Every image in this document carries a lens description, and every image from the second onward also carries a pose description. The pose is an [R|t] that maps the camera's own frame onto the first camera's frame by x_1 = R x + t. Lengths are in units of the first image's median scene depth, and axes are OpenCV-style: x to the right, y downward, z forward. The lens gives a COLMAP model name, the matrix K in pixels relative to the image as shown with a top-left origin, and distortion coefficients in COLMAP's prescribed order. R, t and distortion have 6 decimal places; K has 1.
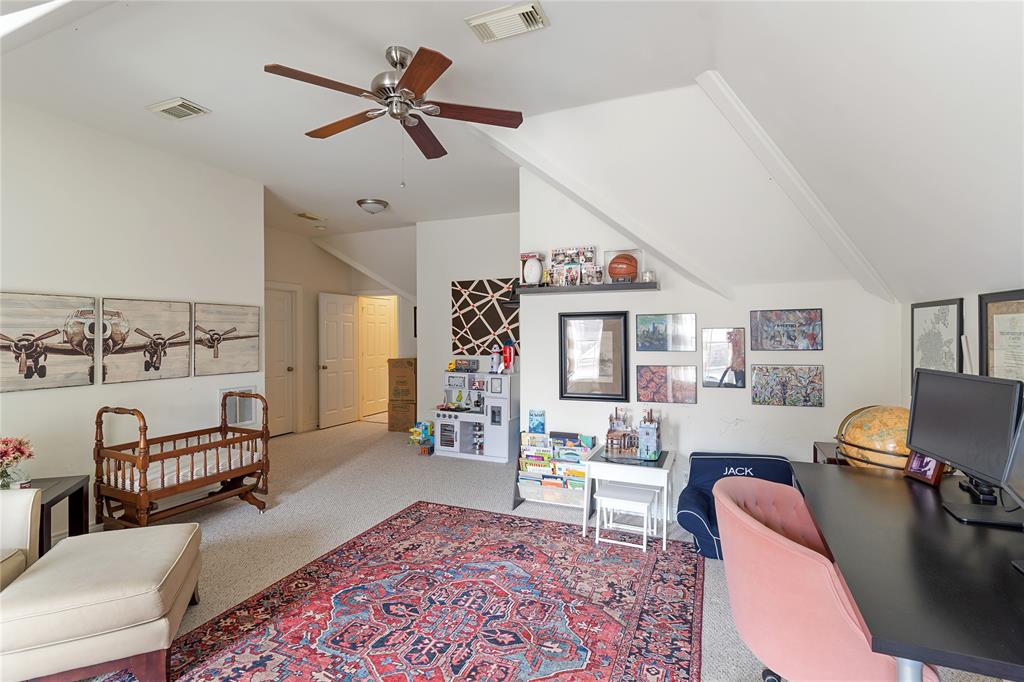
lens RADIAL K [[495.1, 0, 503.4], [0, 495.1, 331.4], [0, 0, 1]] dist [0.005157, 0.000392]
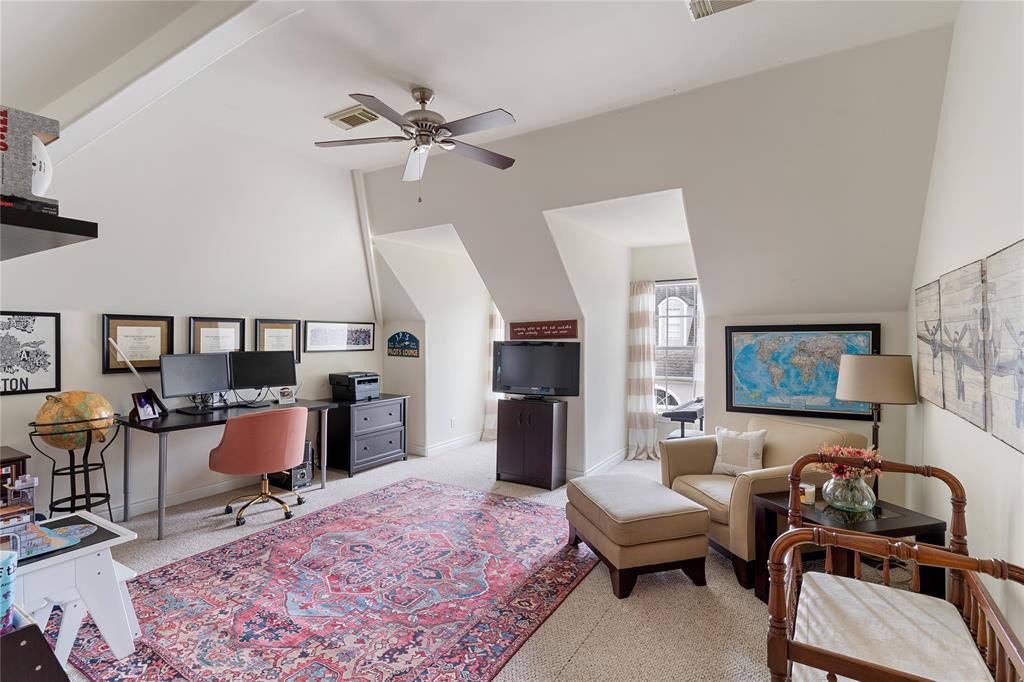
lens RADIAL K [[495.1, 0, 503.4], [0, 495.1, 331.4], [0, 0, 1]] dist [0.005157, 0.000392]
pose [[-0.989548, 0.007945, 0.143987, -0.541826], [0.006896, 0.999946, -0.007782, 0.006892], [-0.144041, -0.006708, -0.989549, 2.071930]]
